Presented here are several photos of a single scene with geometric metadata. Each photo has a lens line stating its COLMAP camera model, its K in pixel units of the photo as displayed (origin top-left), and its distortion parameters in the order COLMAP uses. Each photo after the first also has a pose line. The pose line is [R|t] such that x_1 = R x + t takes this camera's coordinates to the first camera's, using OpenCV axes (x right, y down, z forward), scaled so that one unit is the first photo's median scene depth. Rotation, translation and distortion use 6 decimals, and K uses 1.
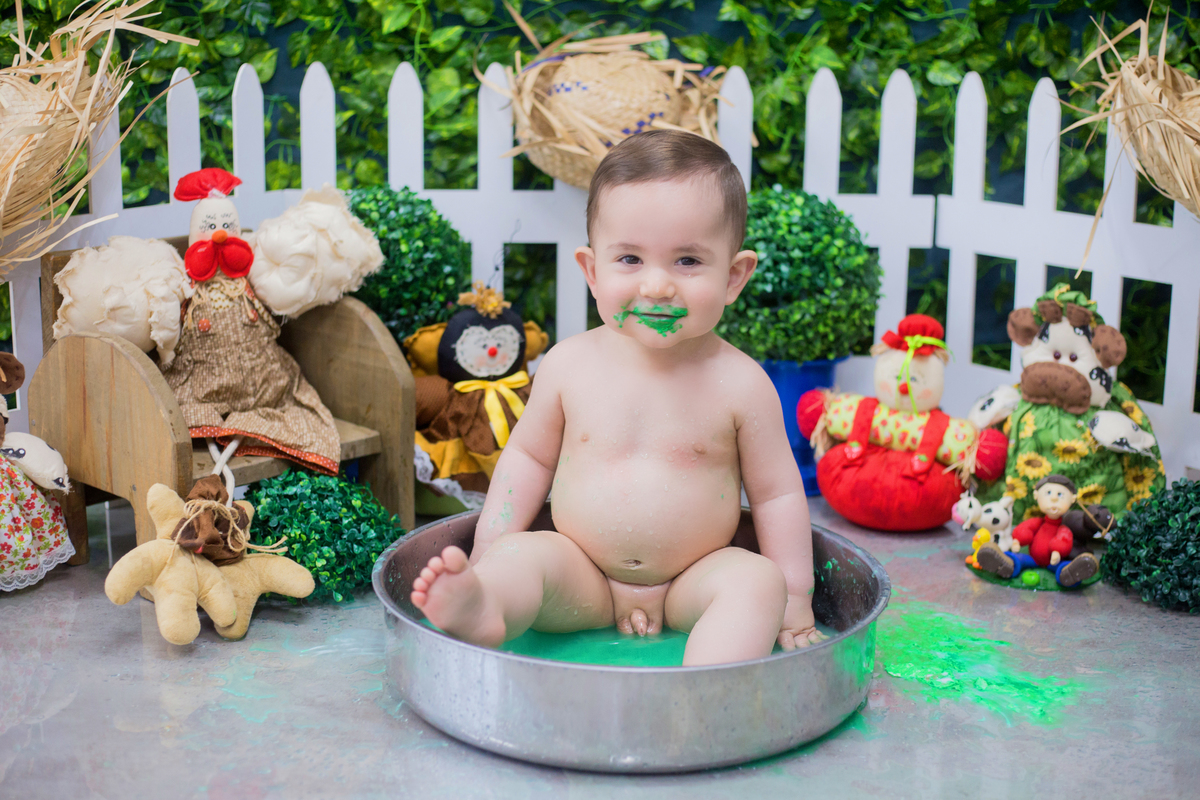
lens RADIAL K [[1805.4, 0, 601.3], [0, 1805.4, 395.9], [0, 0, 1]] dist [-0.099070, -0.050208]
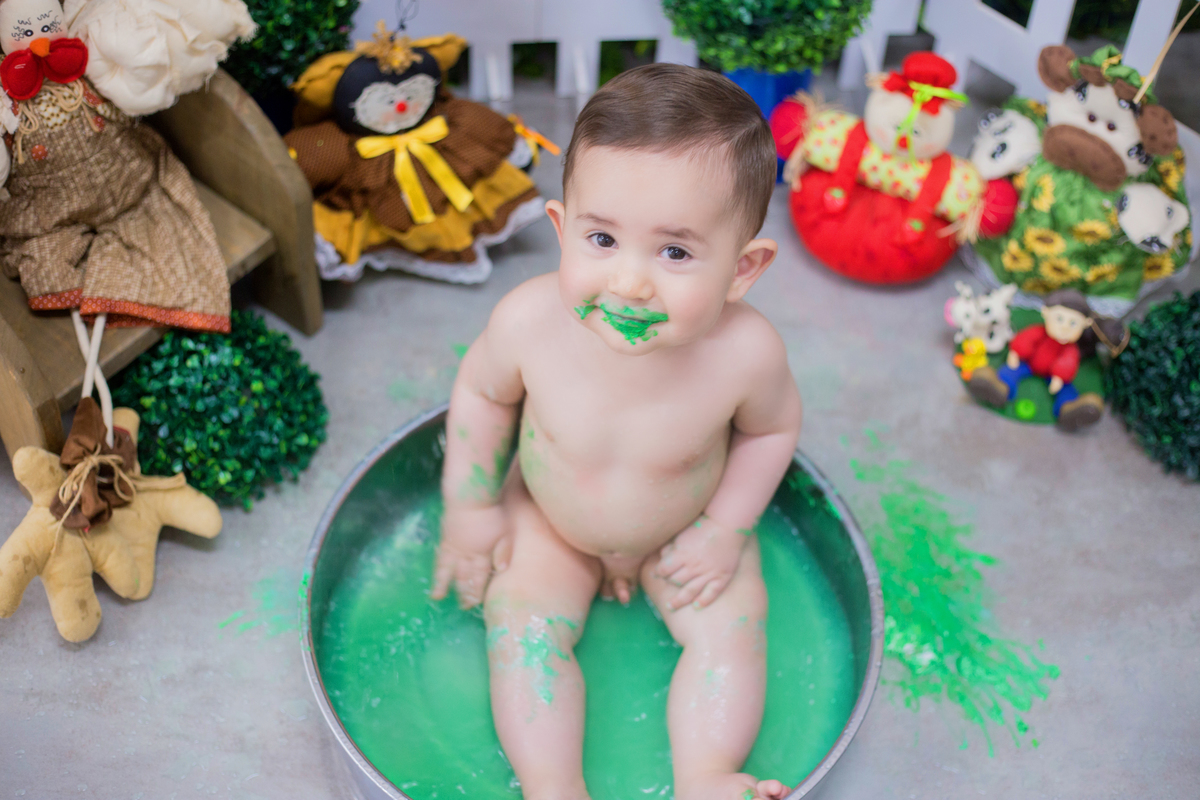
lens RADIAL K [[1769.6, 0, 595.8], [0, 1769.6, 378.3], [0, 0, 1]] dist [-0.097693, -0.140991]
pose [[0.998456, -0.025375, 0.049422, -0.015554], [-0.008655, 0.807685, 0.589551, -0.387155], [-0.054877, -0.589068, 0.806218, 0.287517]]
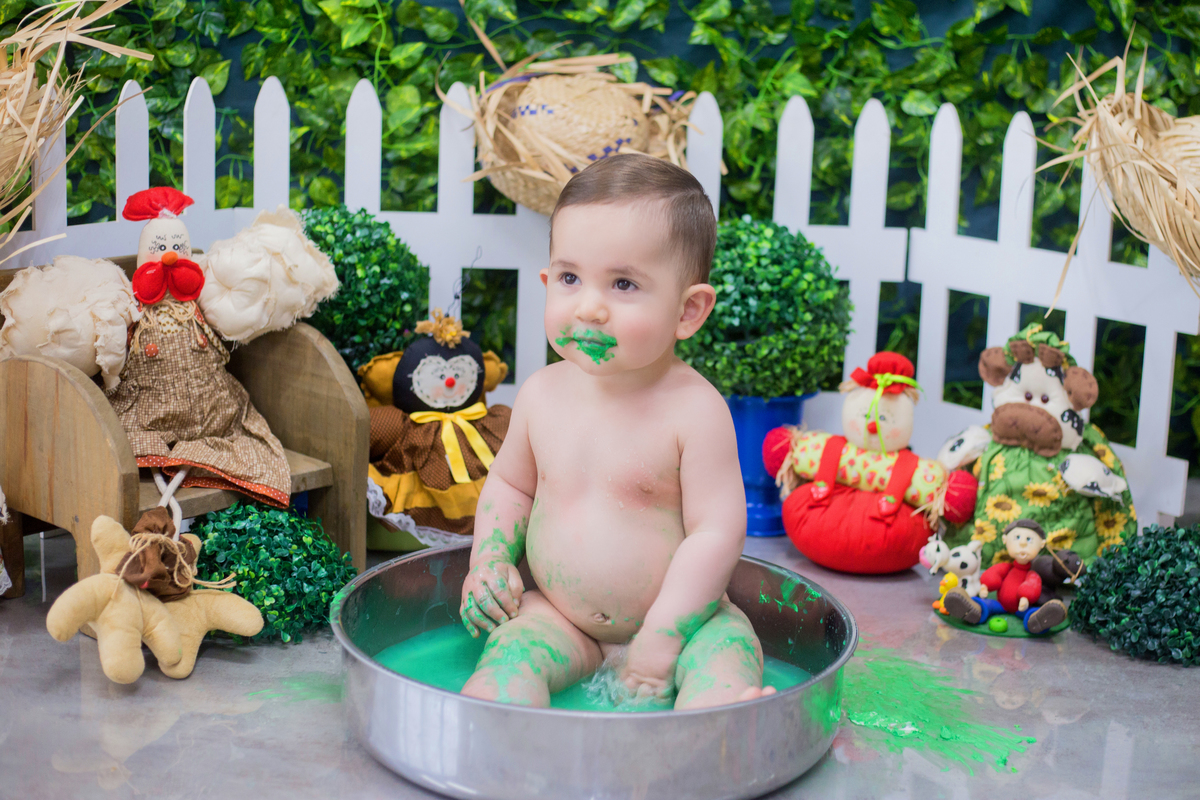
lens RADIAL K [[1960.9, 0, 667.3], [0, 1960.9, 344.0], [0, 0, 1]] dist [-0.098653, -0.016097]
pose [[0.998072, 0.019229, 0.059005, -0.006394], [-0.017129, 0.999209, -0.035890, -0.009233], [-0.059649, 0.034810, 0.997612, -0.053516]]
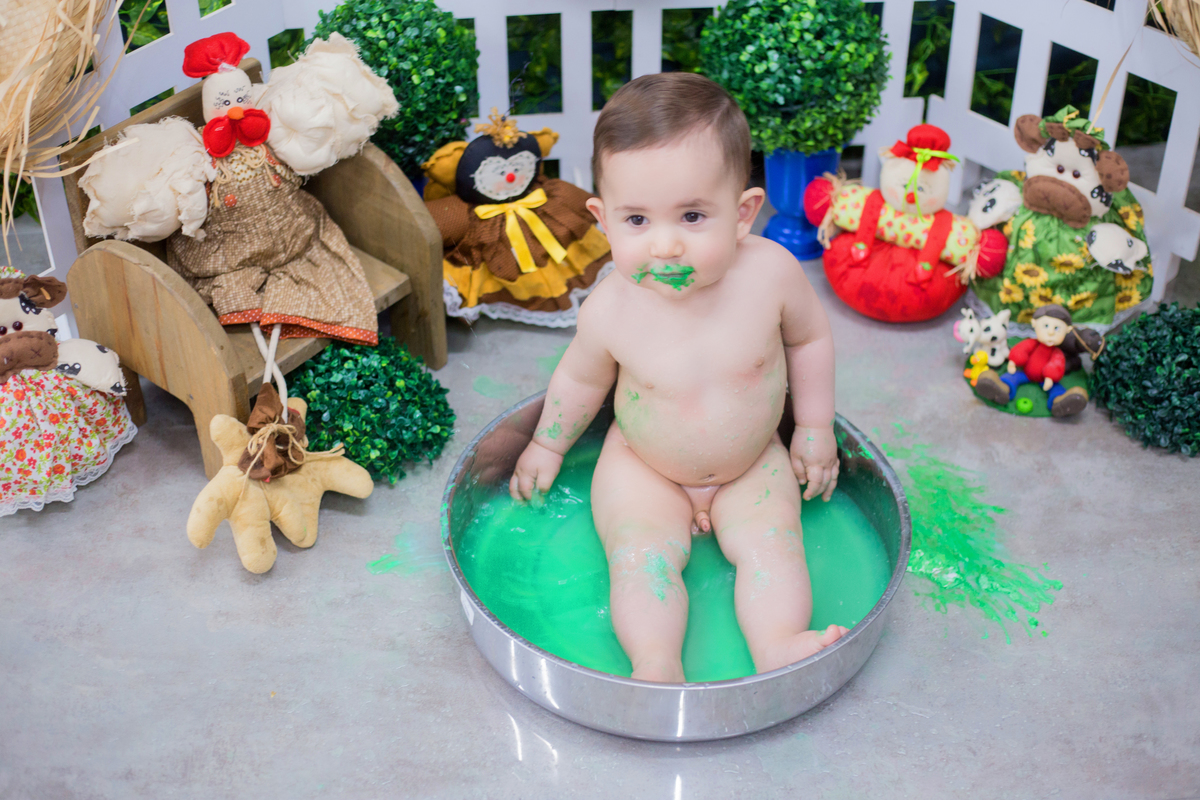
lens RADIAL K [[1746.2, 0, 599.6], [0, 1746.2, 375.0], [0, 0, 1]] dist [-0.100834, -0.060550]
pose [[0.998623, -0.044273, 0.028144, -0.042320], [0.028507, 0.908307, 0.417332, -0.328769], [-0.044040, -0.415955, 0.908318, 0.058323]]
